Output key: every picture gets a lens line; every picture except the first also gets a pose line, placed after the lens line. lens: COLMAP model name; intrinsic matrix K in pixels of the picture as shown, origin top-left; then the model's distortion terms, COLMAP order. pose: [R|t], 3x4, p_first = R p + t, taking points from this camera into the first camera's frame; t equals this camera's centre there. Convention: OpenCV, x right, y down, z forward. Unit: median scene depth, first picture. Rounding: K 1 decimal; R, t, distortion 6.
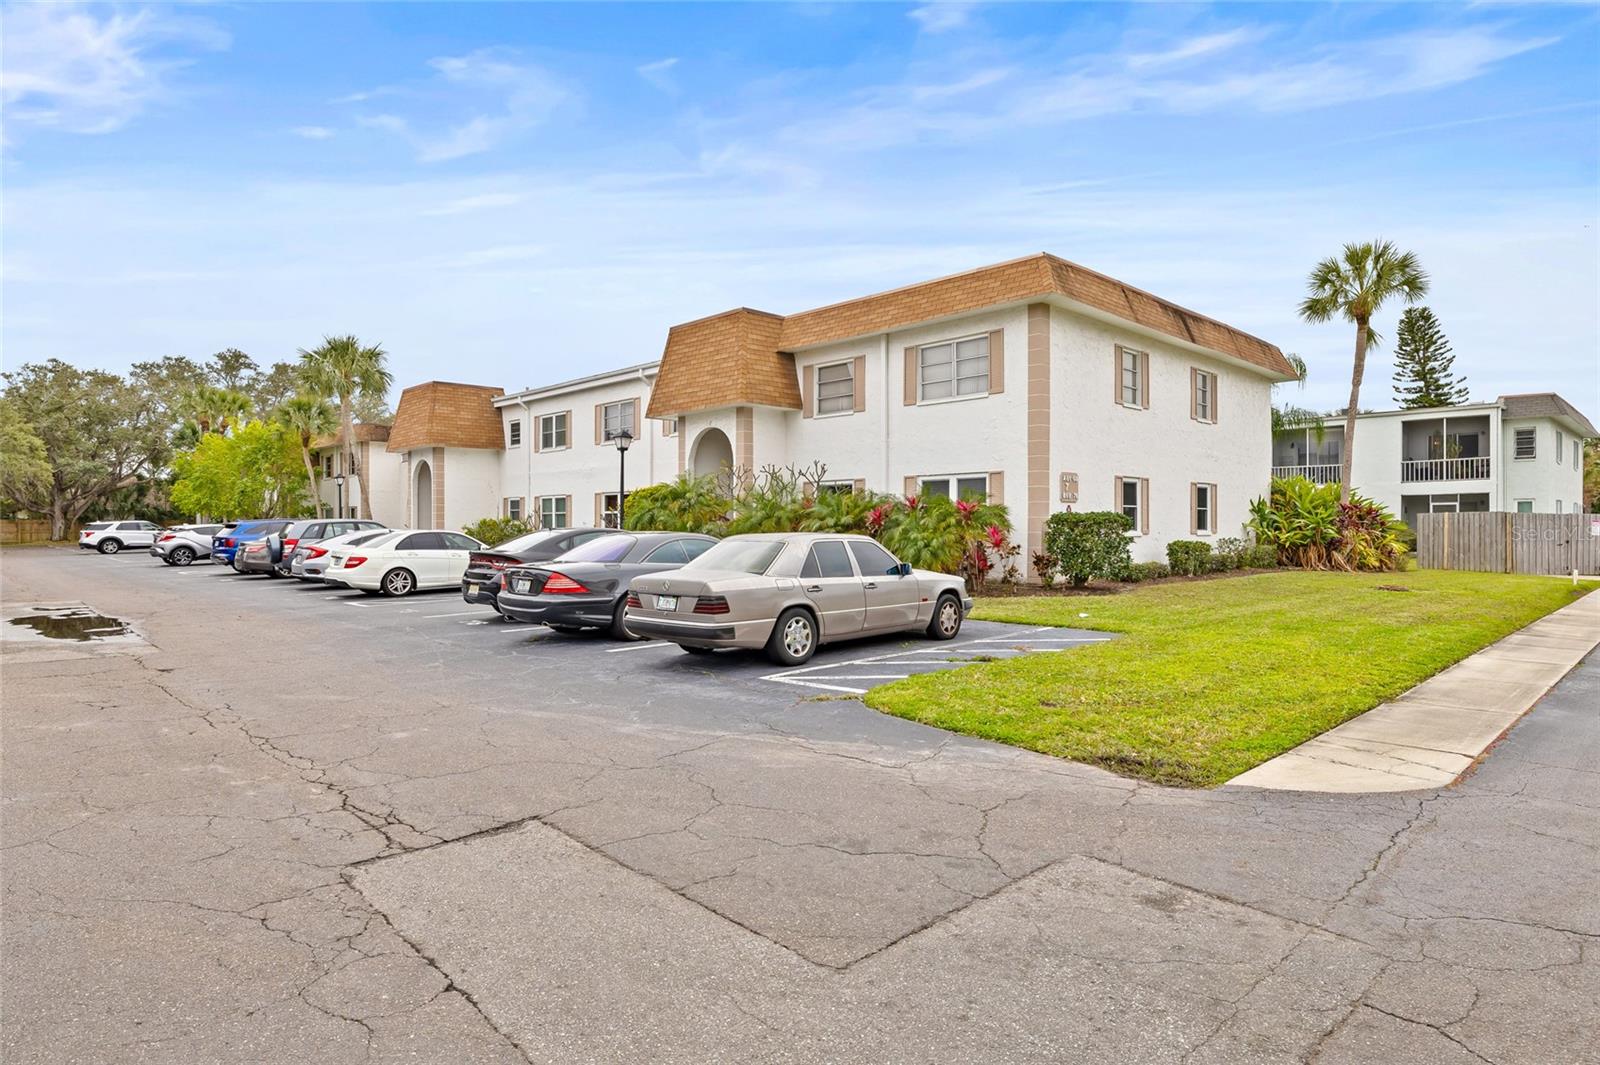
lens RADIAL K [[903.4, 0, 800.0], [0, 903.4, 532.5], [0, 0, 1]] dist [-0.000481, -0.000407]
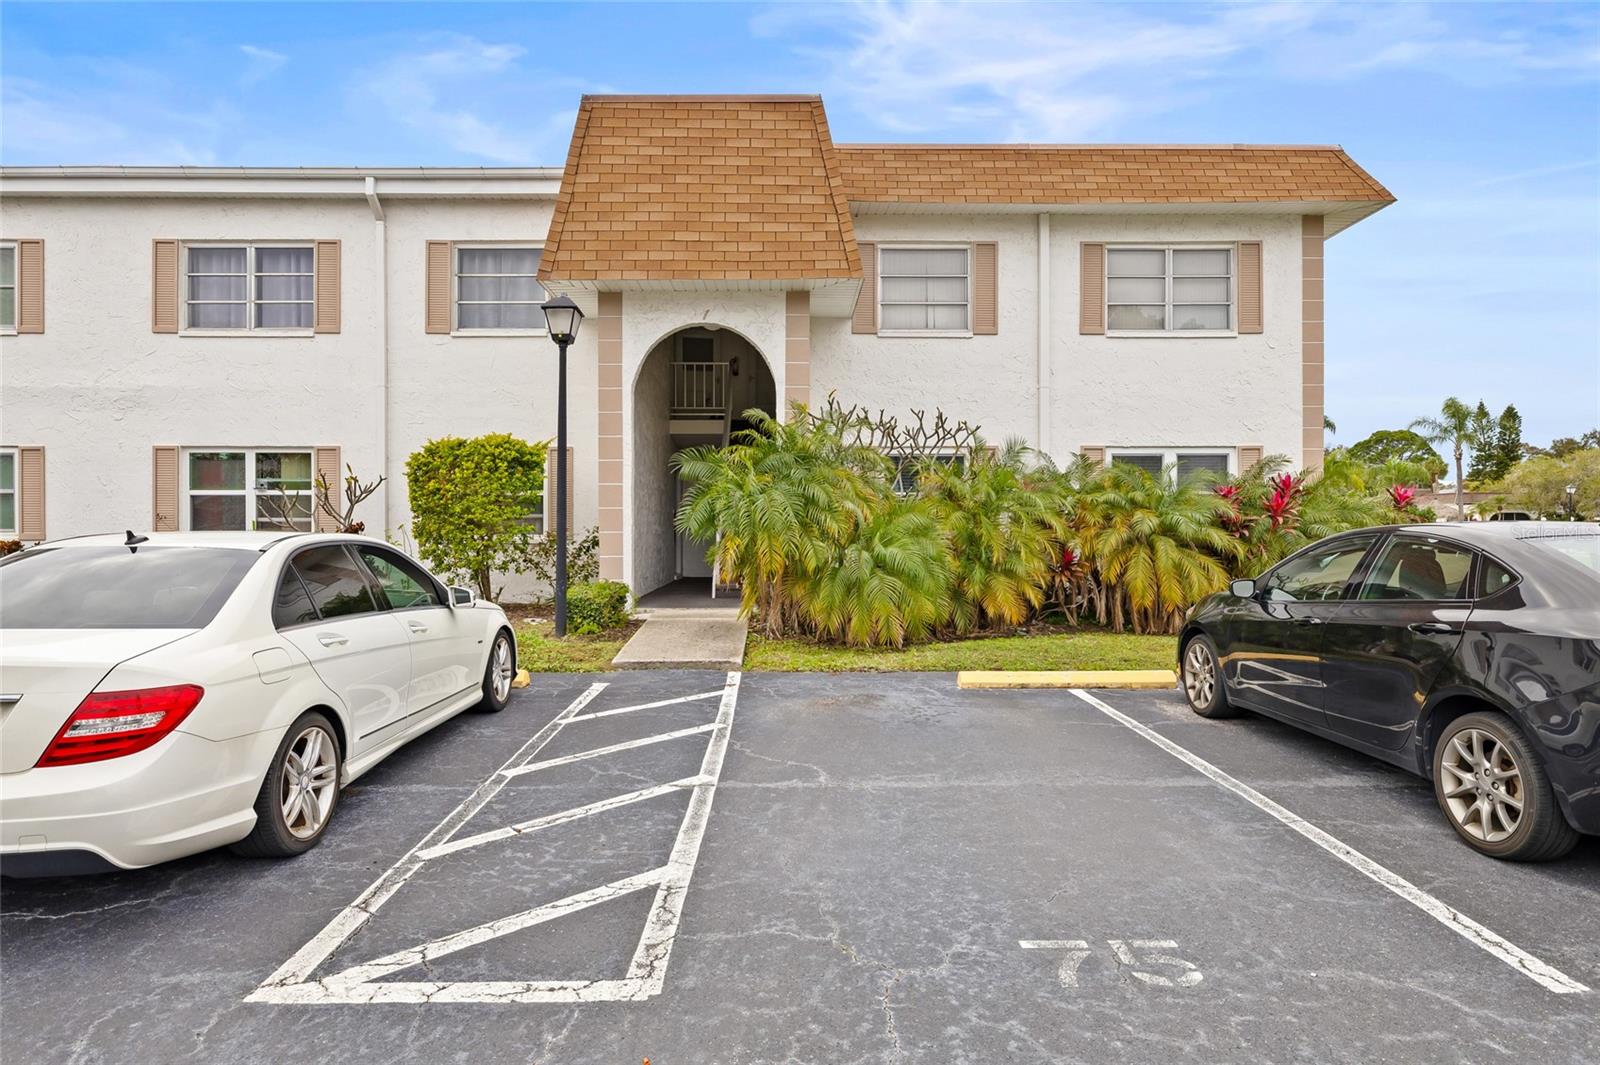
lens RADIAL K [[945.5, 0, 800.0], [0, 945.5, 532.5], [0, 0, 1]] dist [-0.003539, -0.000763]
pose [[0.684553, -0.011699, 0.728869, -0.498998], [0.004144, 0.999918, 0.012158, -0.010542], [-0.728952, -0.005303, 0.684545, 0.686057]]
